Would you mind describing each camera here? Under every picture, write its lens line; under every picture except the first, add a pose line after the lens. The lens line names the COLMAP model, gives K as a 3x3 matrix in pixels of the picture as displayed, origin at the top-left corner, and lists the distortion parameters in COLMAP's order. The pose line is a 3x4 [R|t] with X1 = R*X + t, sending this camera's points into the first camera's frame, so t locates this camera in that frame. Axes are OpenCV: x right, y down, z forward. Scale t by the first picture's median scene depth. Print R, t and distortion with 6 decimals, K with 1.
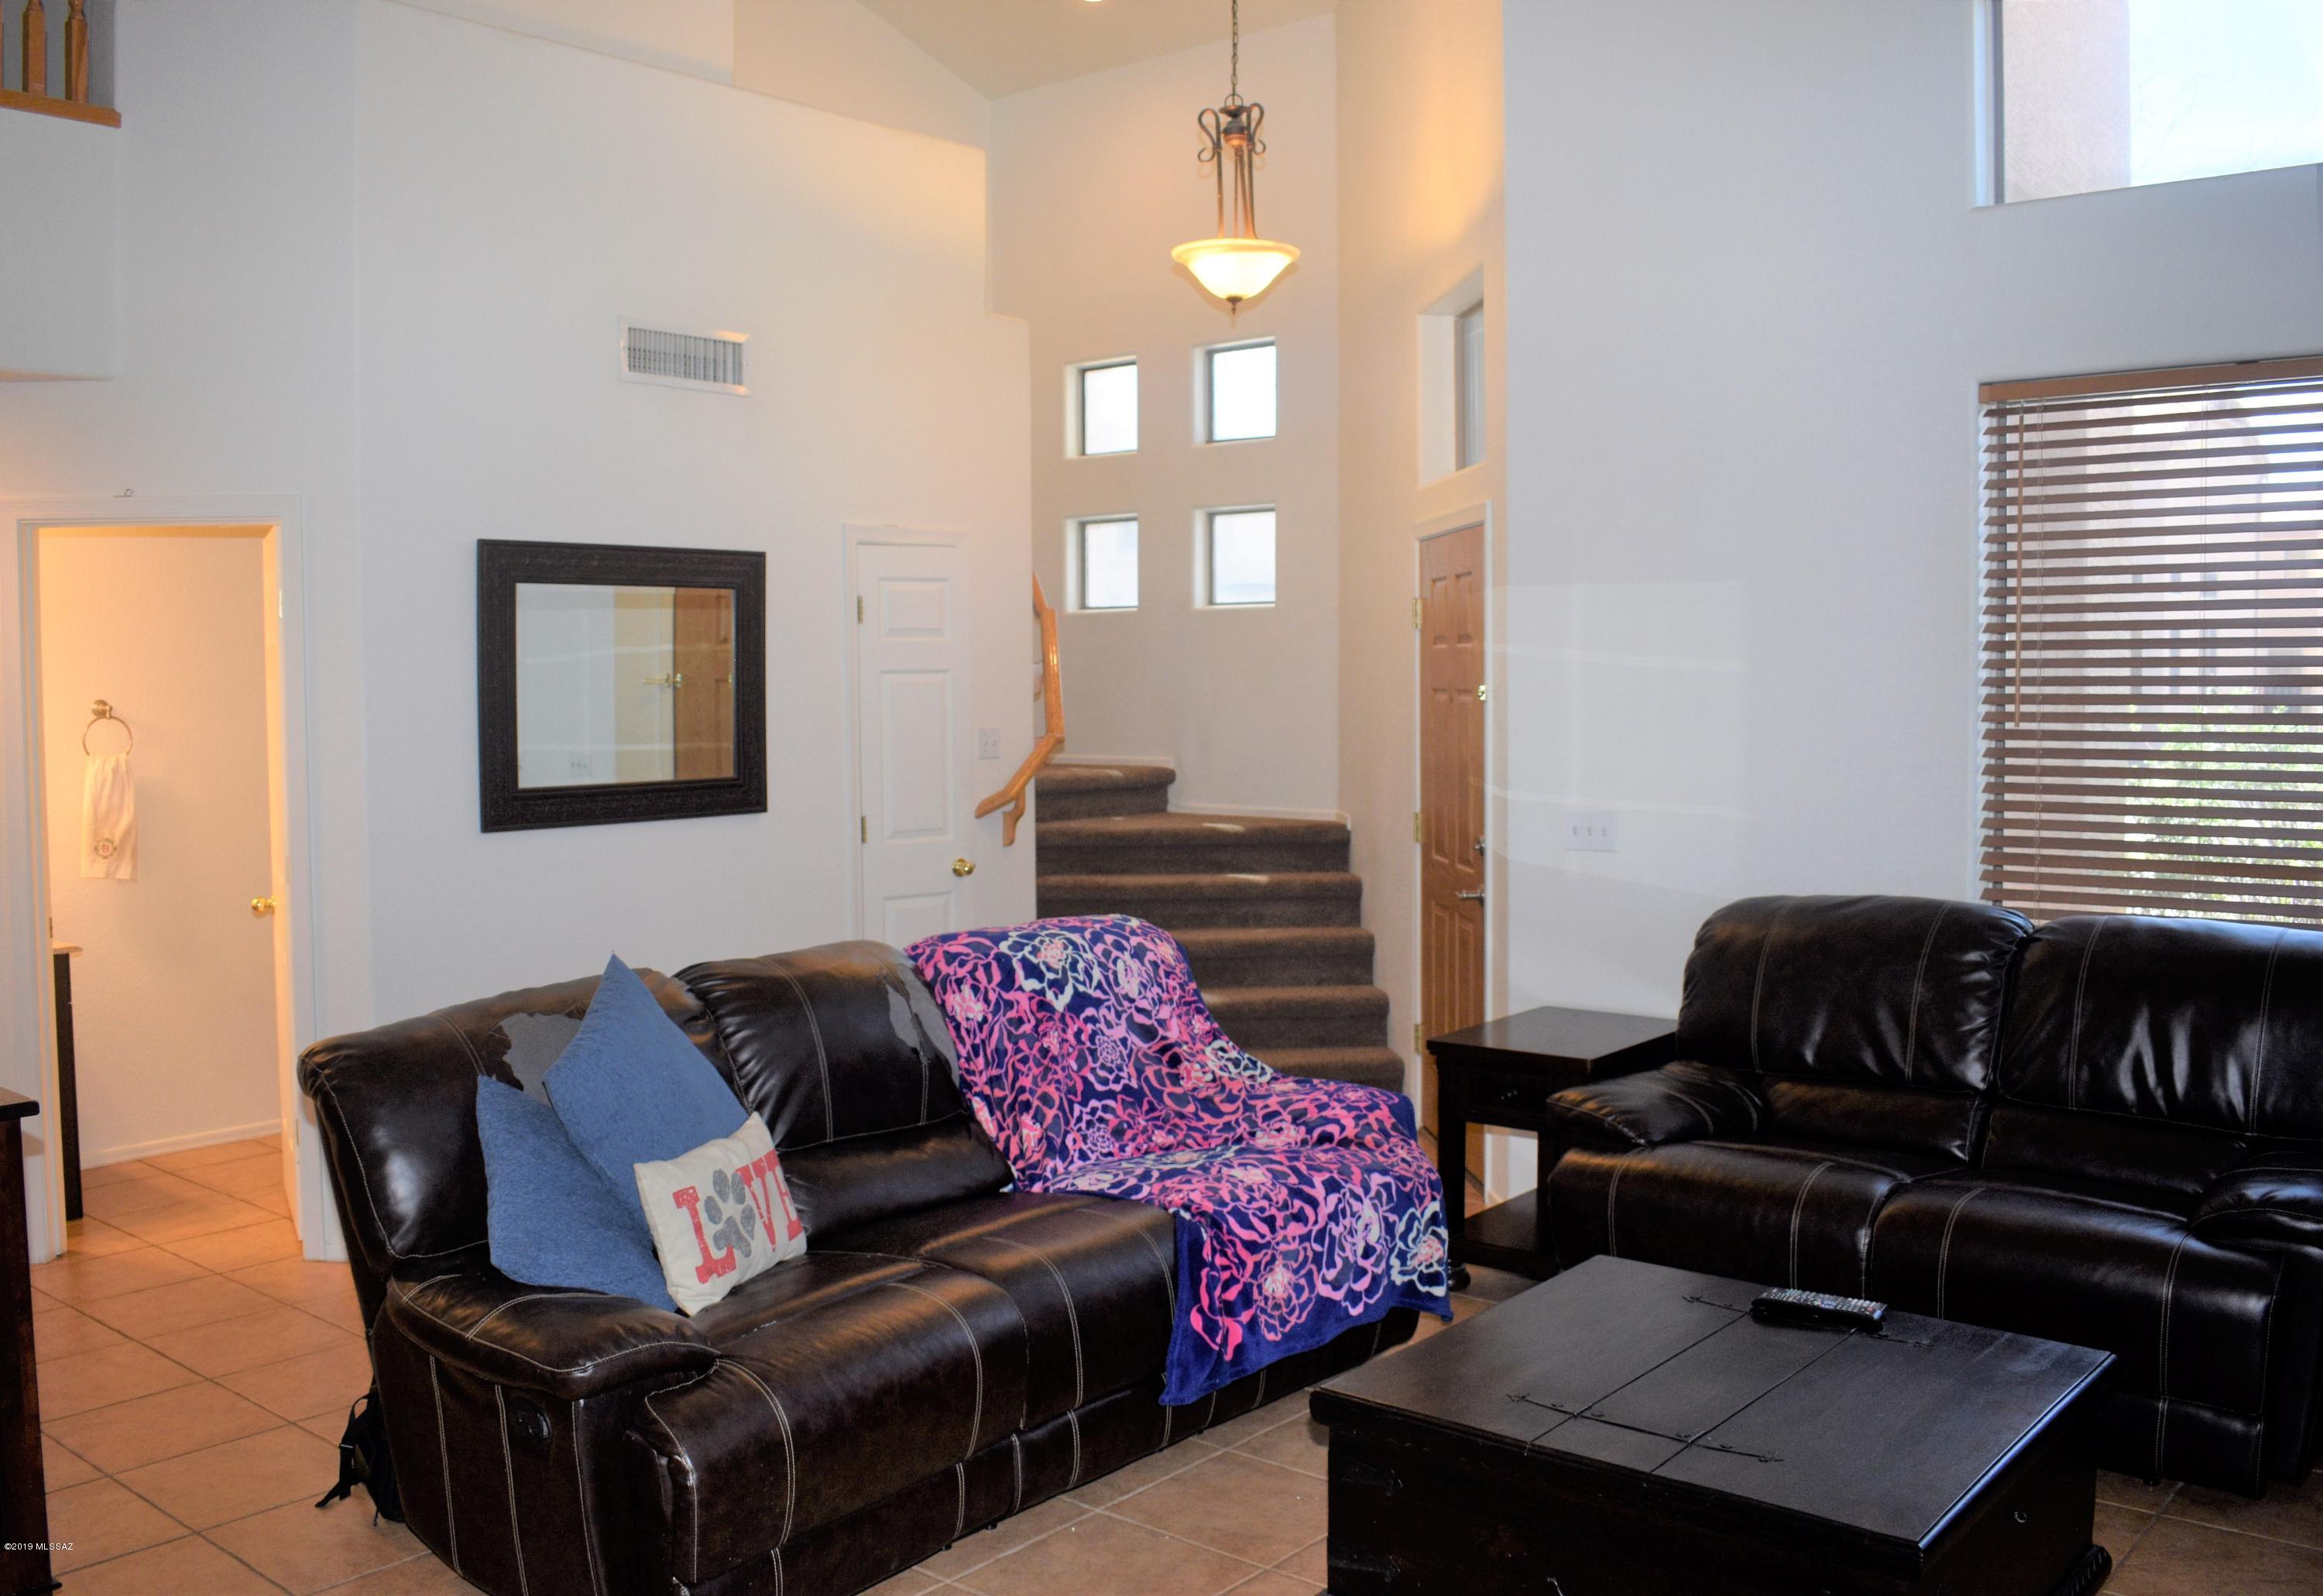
lens RADIAL K [[1988.5, 0, 1140.9], [0, 1988.5, 796.7], [0, 0, 1]] dist [-0.090180, -0.001401]
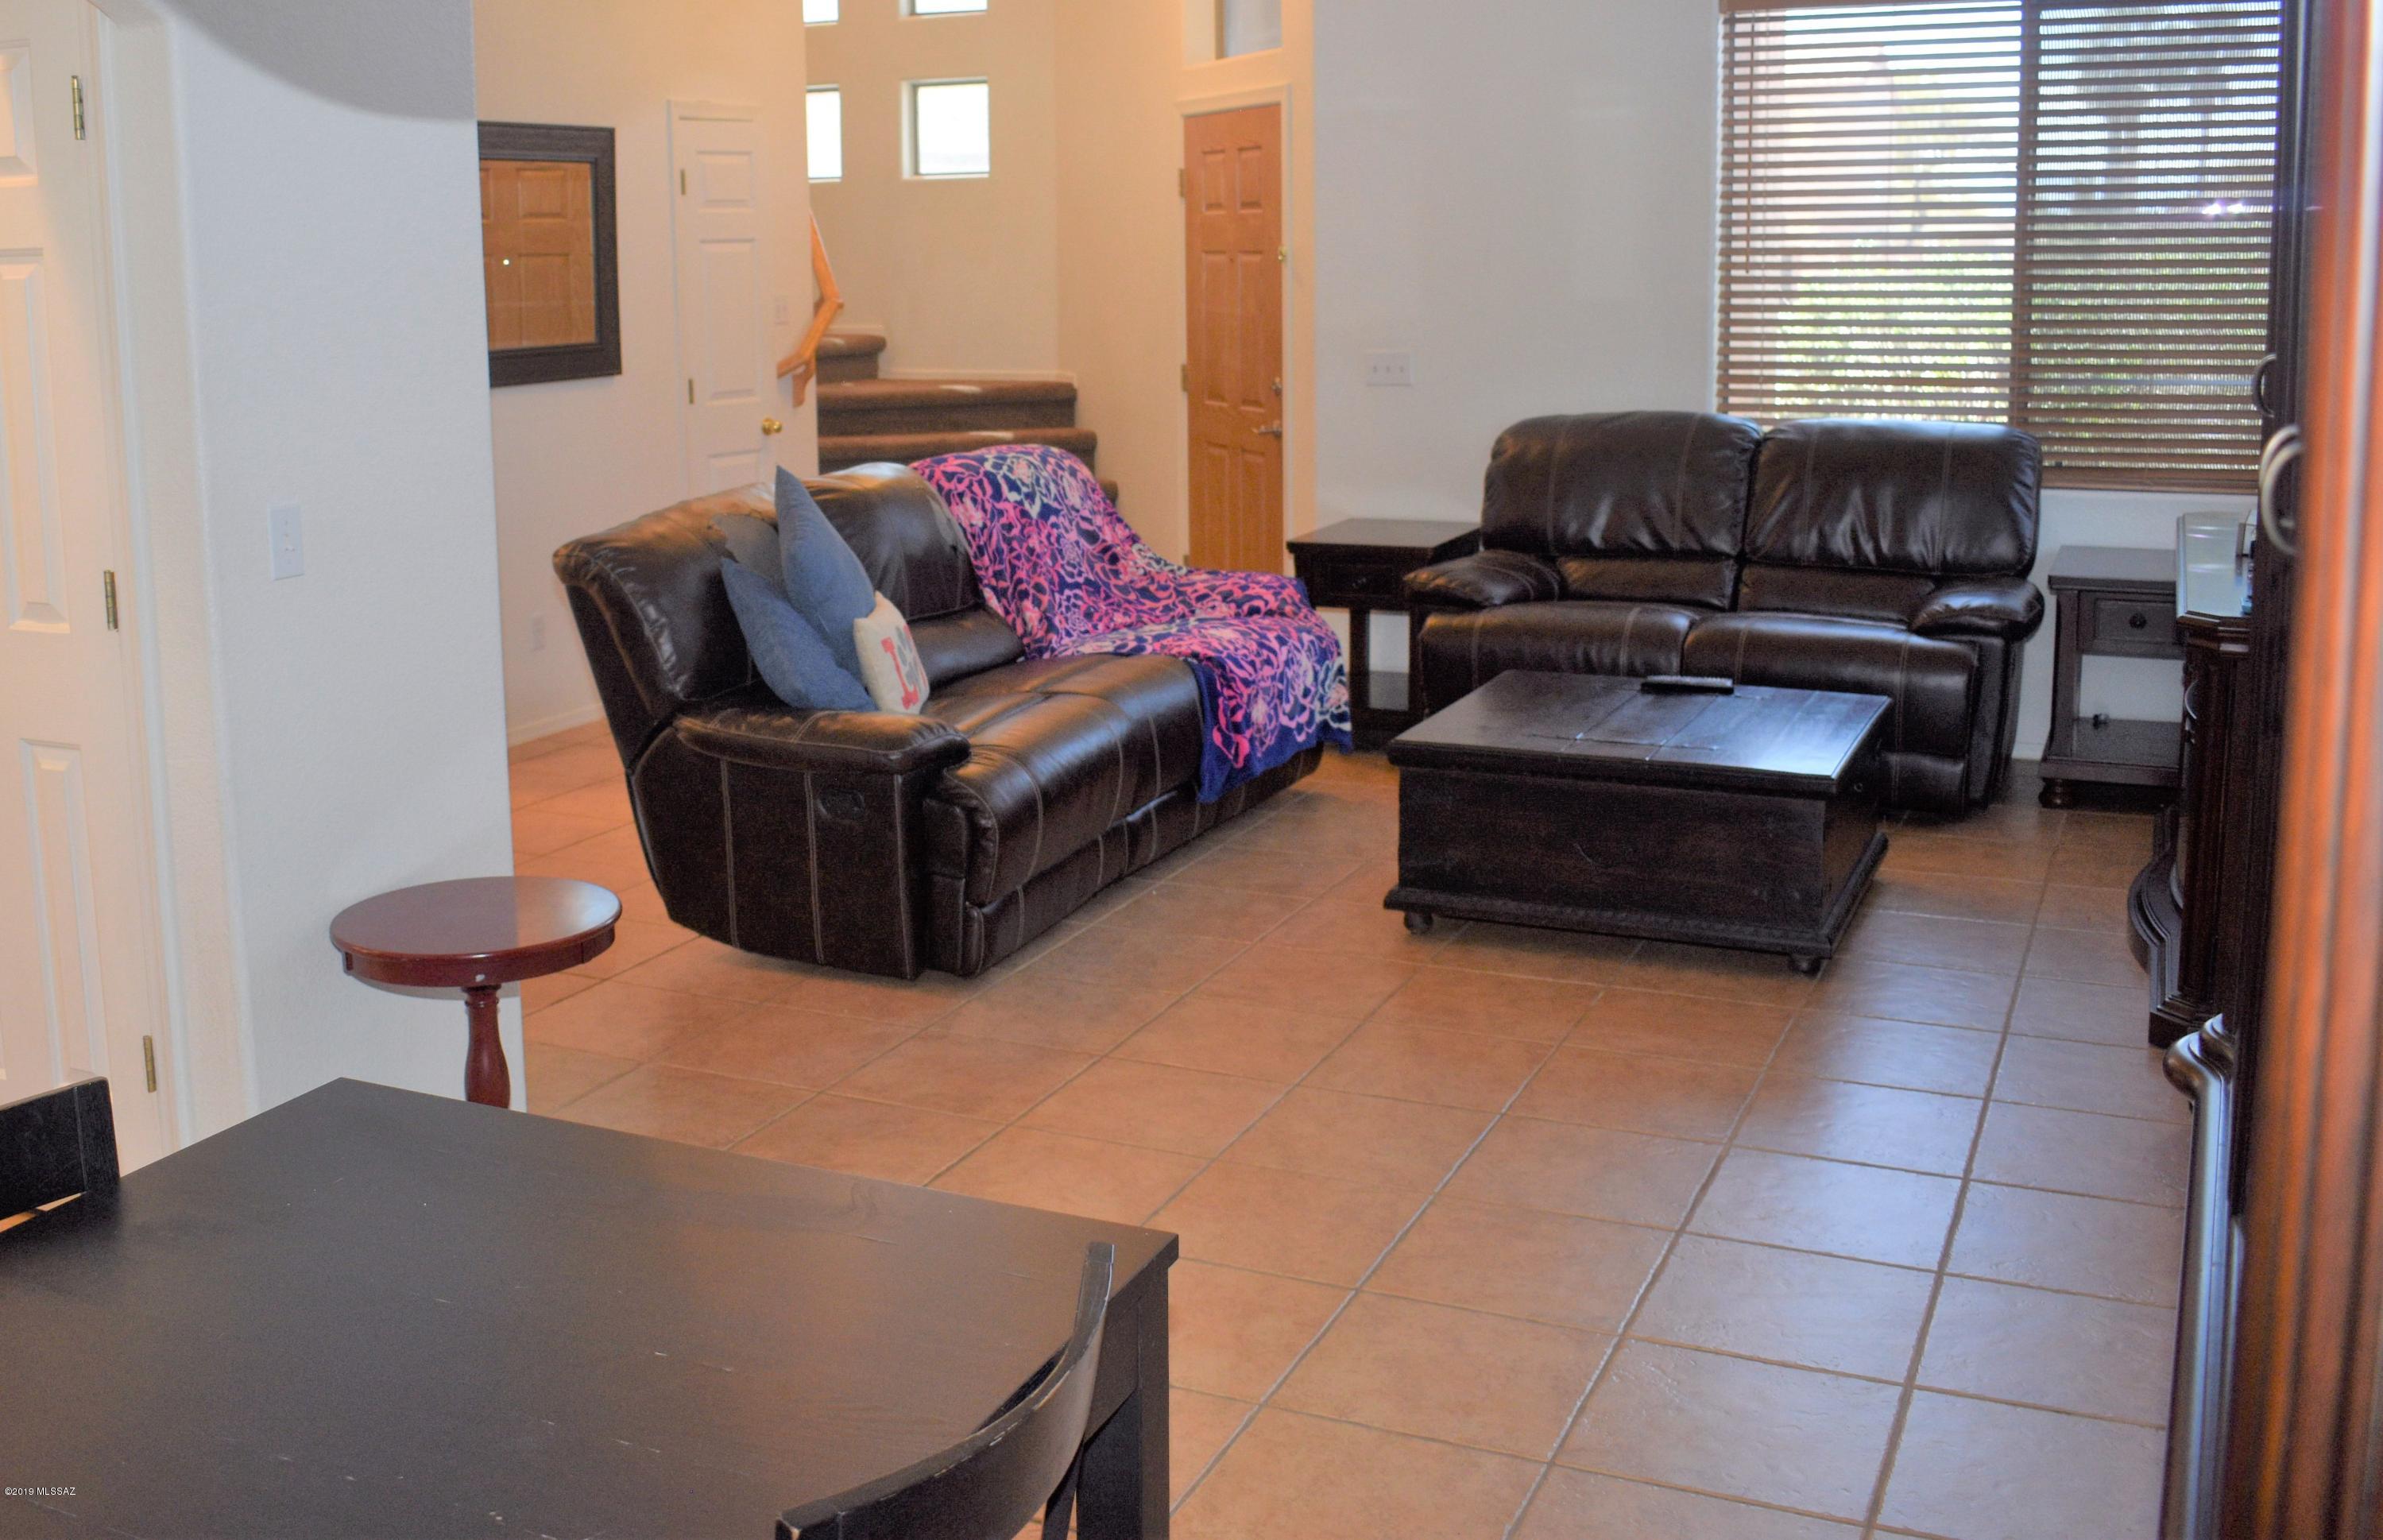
lens RADIAL K [[2317.5, 0, 1030.7], [0, 2317.5, 622.0], [0, 0, 1]] dist [-0.088731, 0.000000]
pose [[0.973092, -0.046594, 0.225656, -0.360895], [0.024533, 0.994725, 0.099601, 0.030207], [-0.229107, -0.091385, 0.969102, -0.366085]]
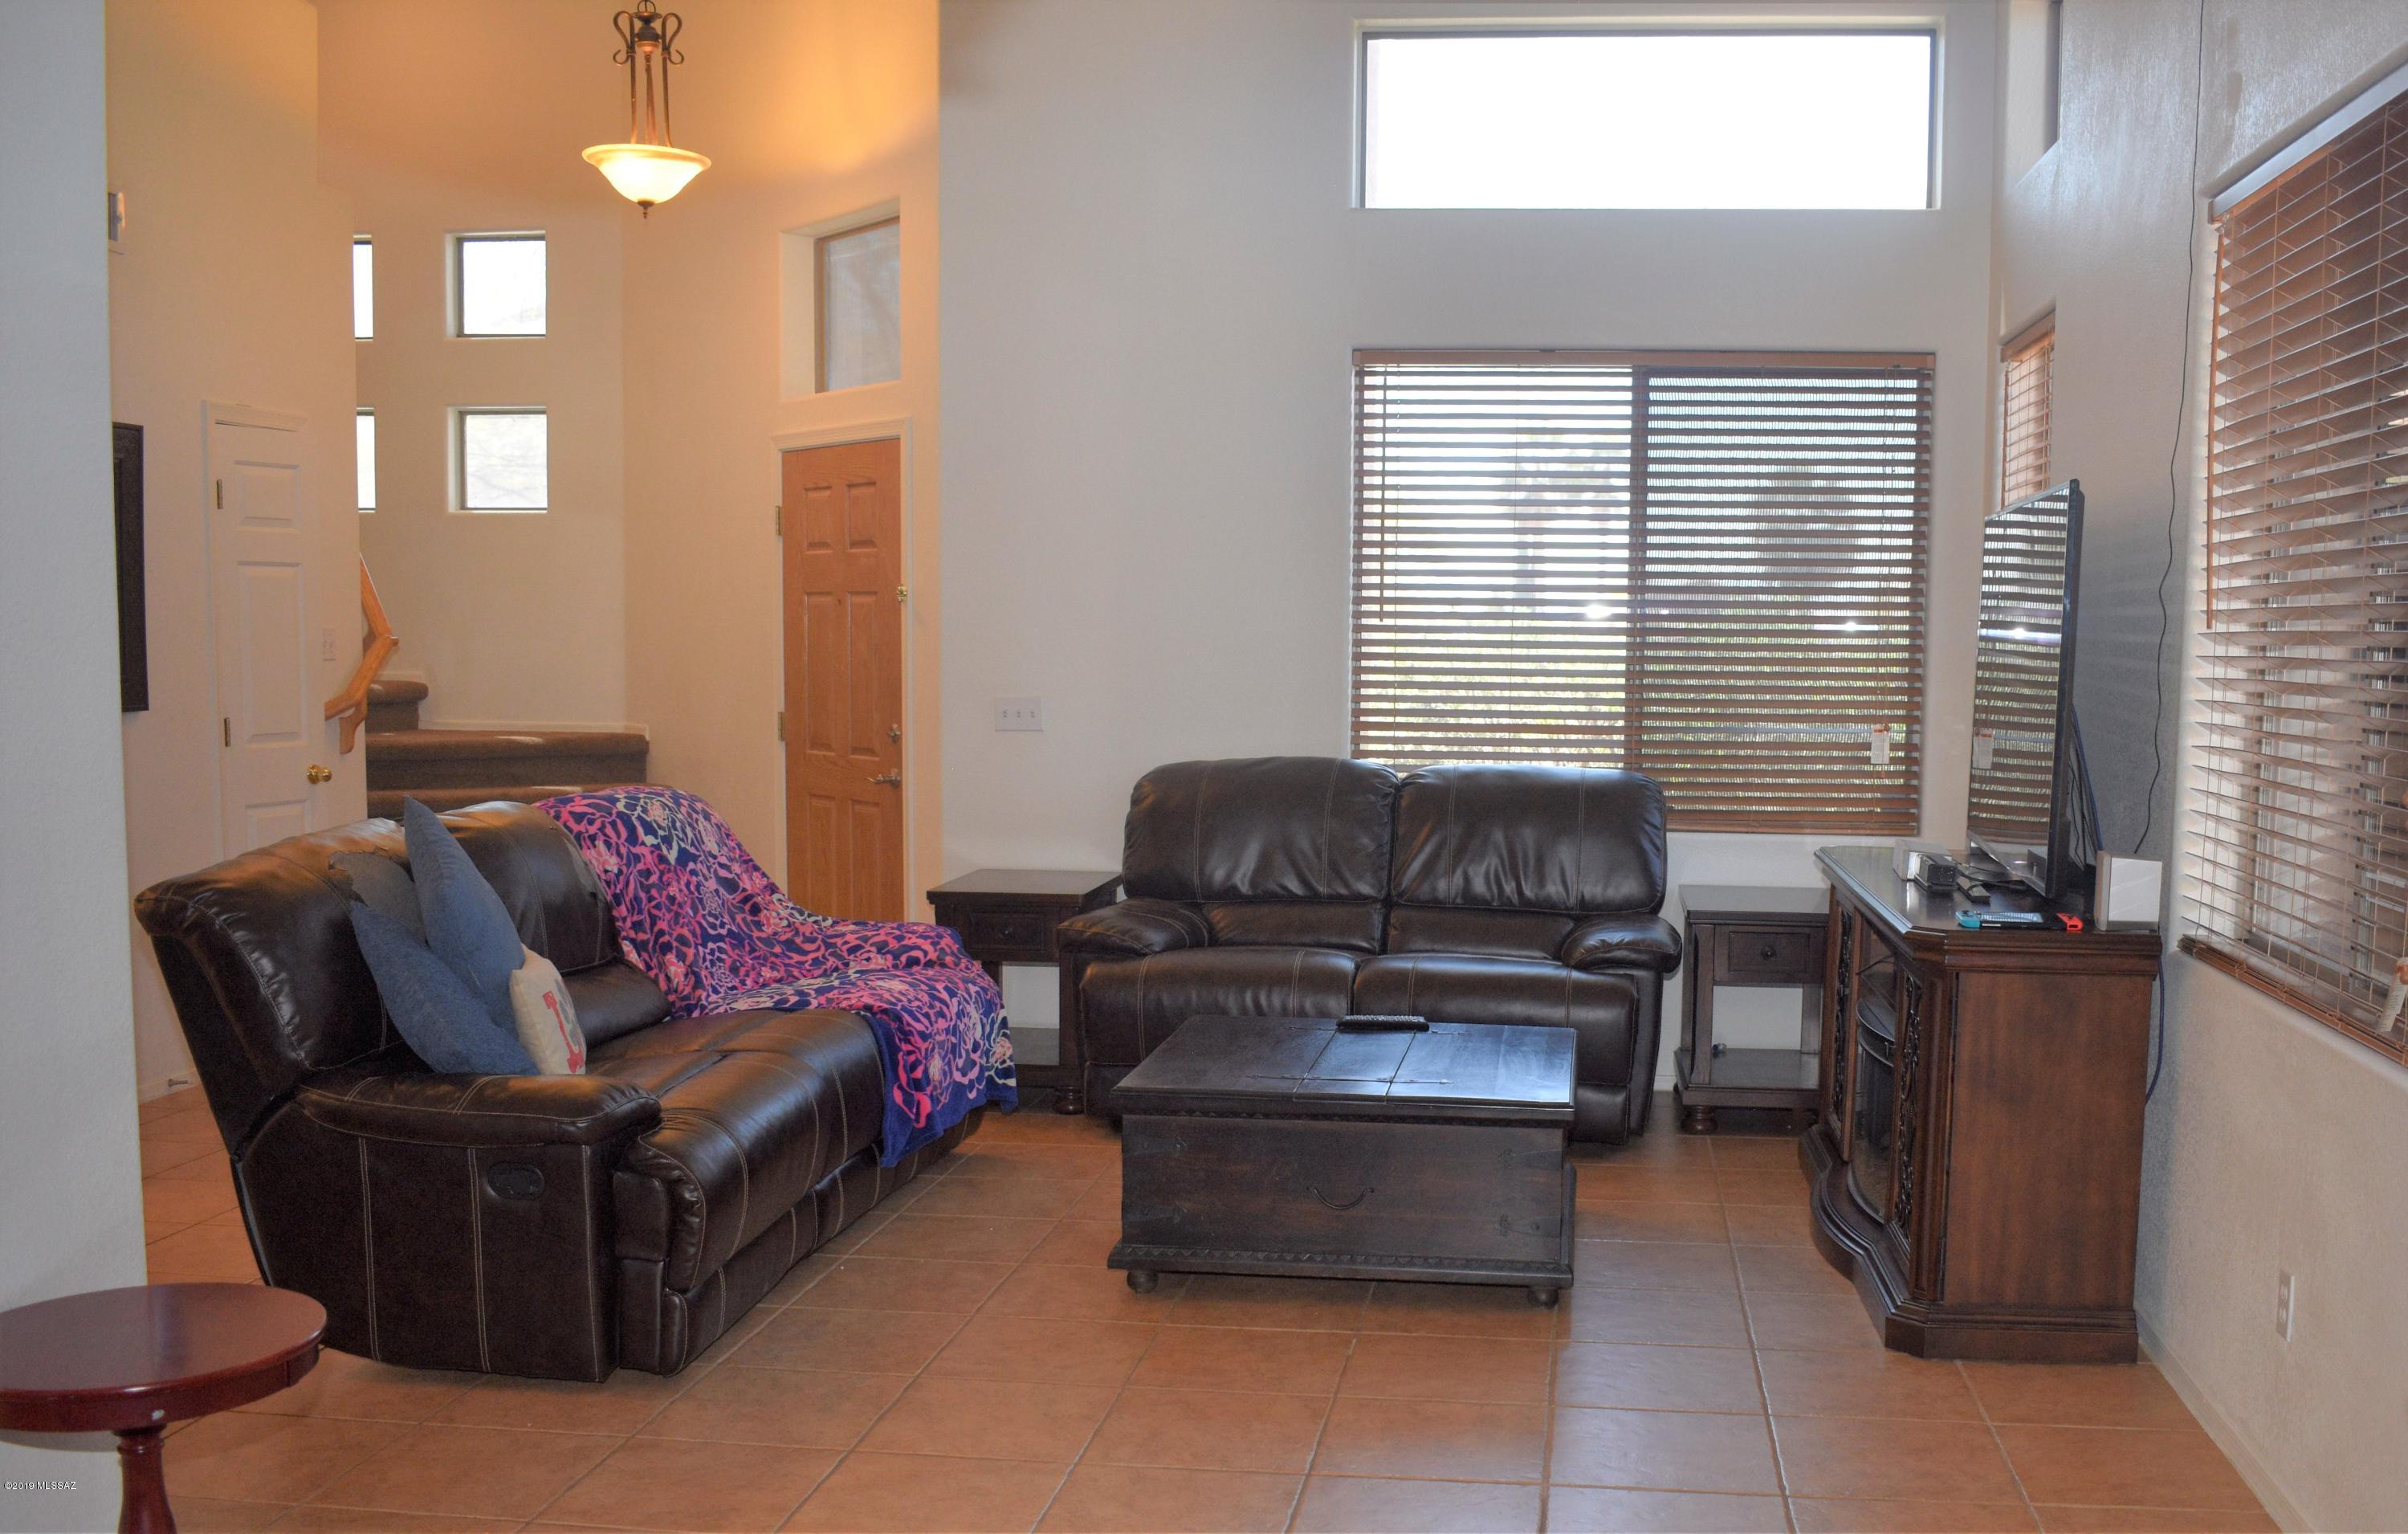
lens RADIAL K [[2273.7, 0, 1343.3], [0, 2273.7, 900.1], [0, 0, 1]] dist [-0.080931, 0.000000]
pose [[0.827649, -0.046529, 0.559313, -0.428577], [0.014097, 0.997967, 0.062161, 0.055122], [-0.561068, -0.043563, 0.826622, -0.235308]]
